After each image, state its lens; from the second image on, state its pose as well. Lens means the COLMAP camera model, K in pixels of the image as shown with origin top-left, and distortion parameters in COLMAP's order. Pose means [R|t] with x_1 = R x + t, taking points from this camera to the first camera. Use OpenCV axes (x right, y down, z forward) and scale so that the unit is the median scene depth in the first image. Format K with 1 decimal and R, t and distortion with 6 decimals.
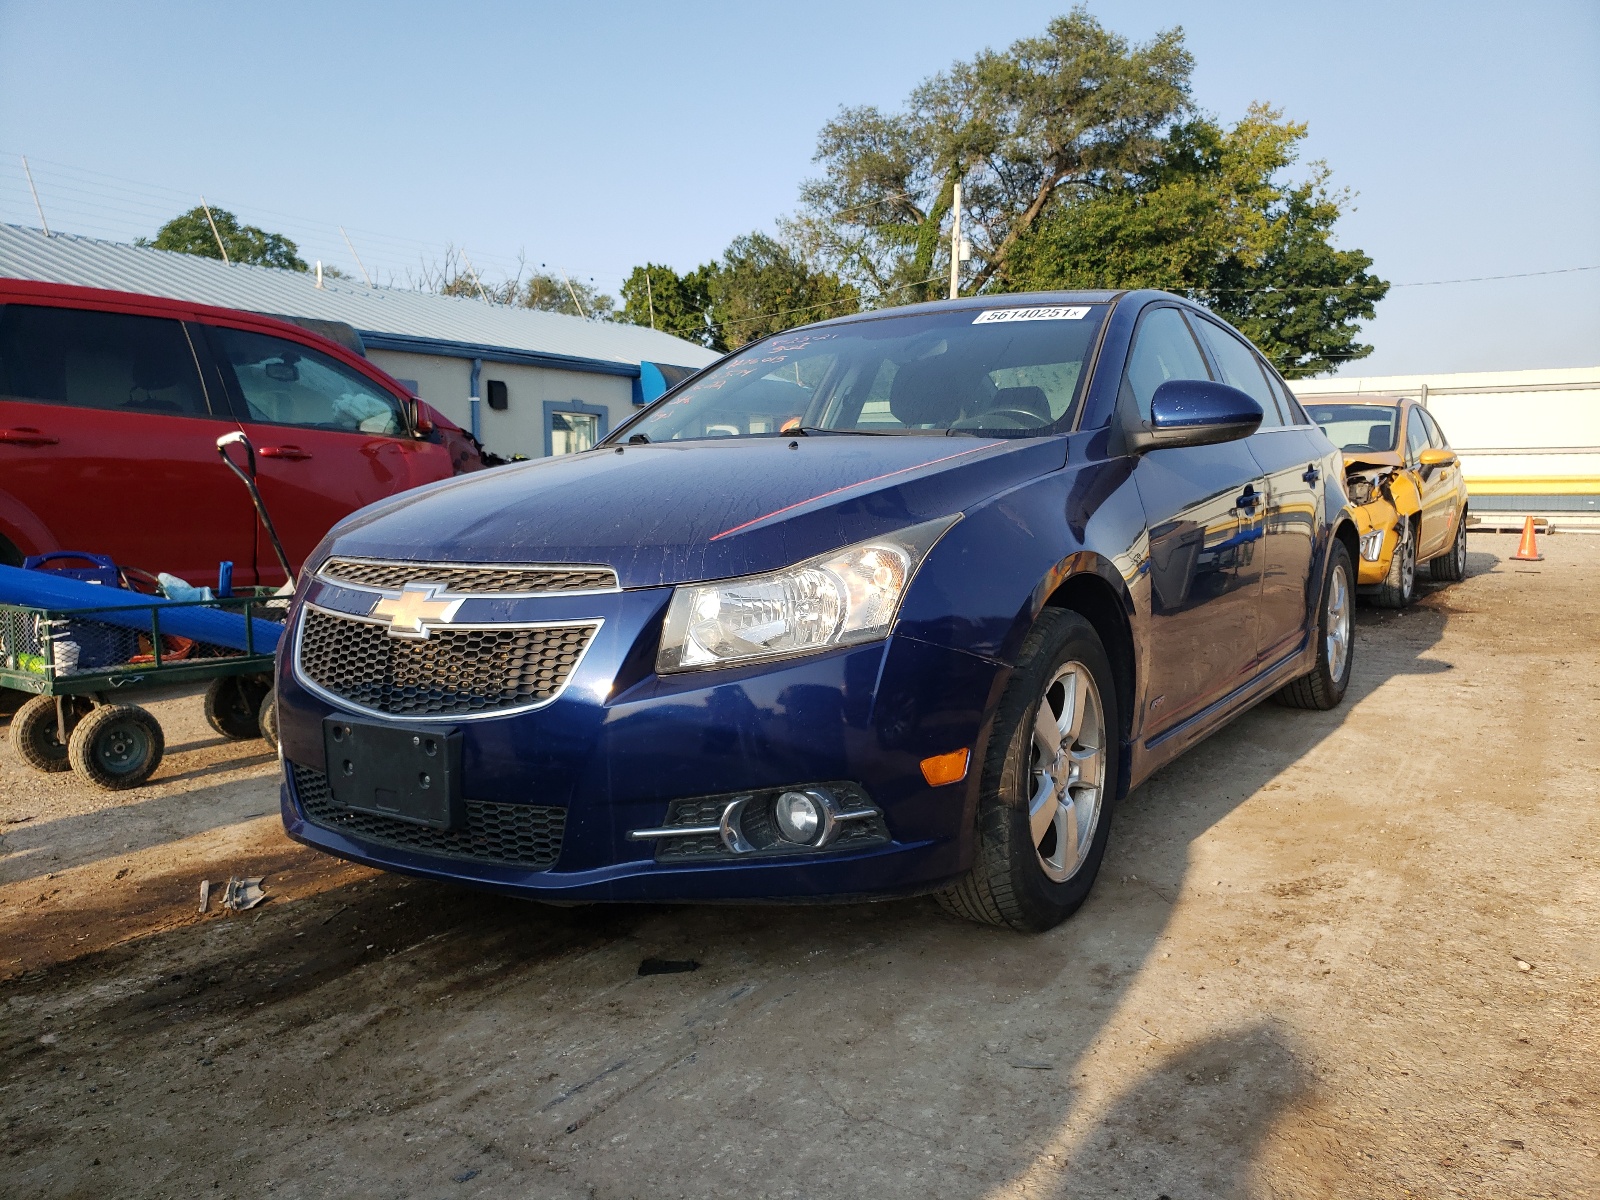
lens RADIAL K [[1217.3, 0, 800.0], [0, 1217.3, 600.0], [0, 0, 1]] dist [-0.002801, -0.001730]
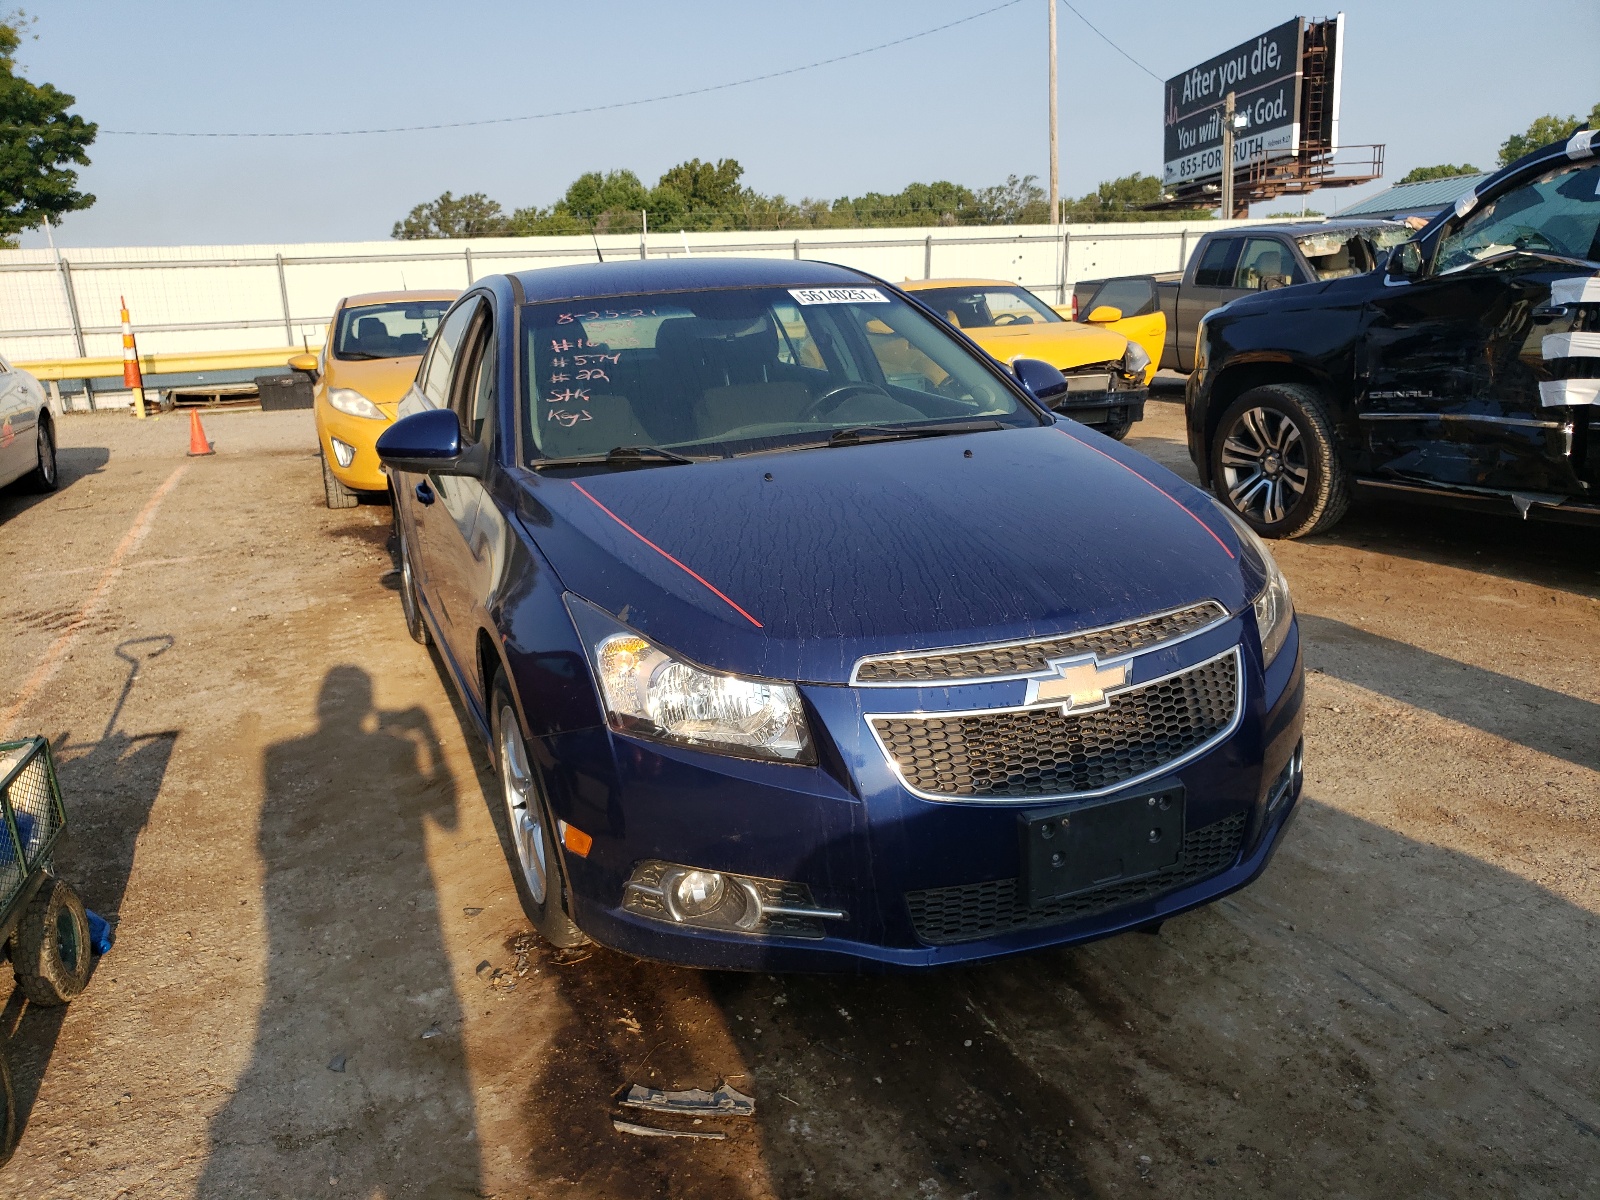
lens RADIAL K [[1214.0, 0, 814.7], [0, 1214.0, 597.7], [0, 0, 1]] dist [0.005376, 0.001399]
pose [[0.588099, -0.215302, 0.779605, -1.215612], [0.127650, 0.976544, 0.173398, -0.263182], [-0.798652, -0.002459, 0.601788, 0.583140]]
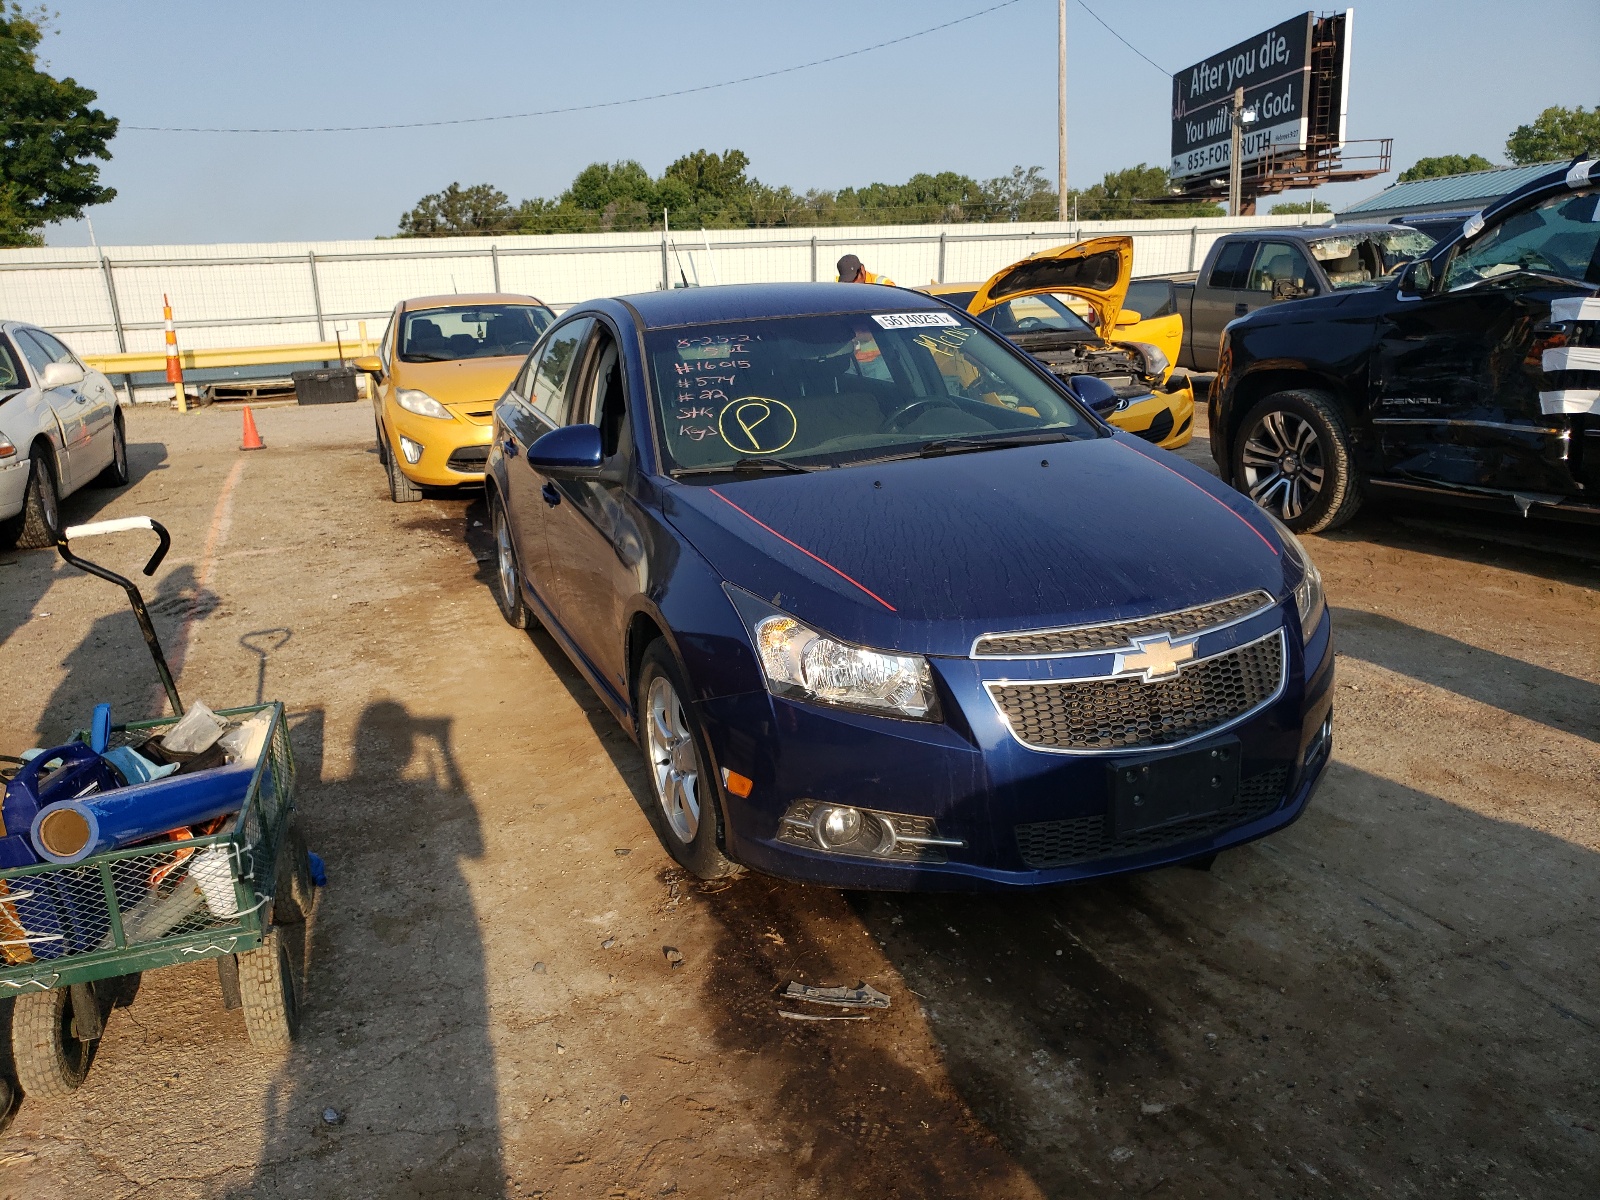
lens RADIAL K [[1197.1, 0, 816.4], [0, 1197.1, 599.0], [0, 0, 1]] dist [0.005017, 0.002112]
pose [[0.594155, -0.221079, 0.773372, -1.448224], [0.126322, 0.975202, 0.181726, -0.313329], [-0.794370, -0.010280, 0.607348, 0.548754]]
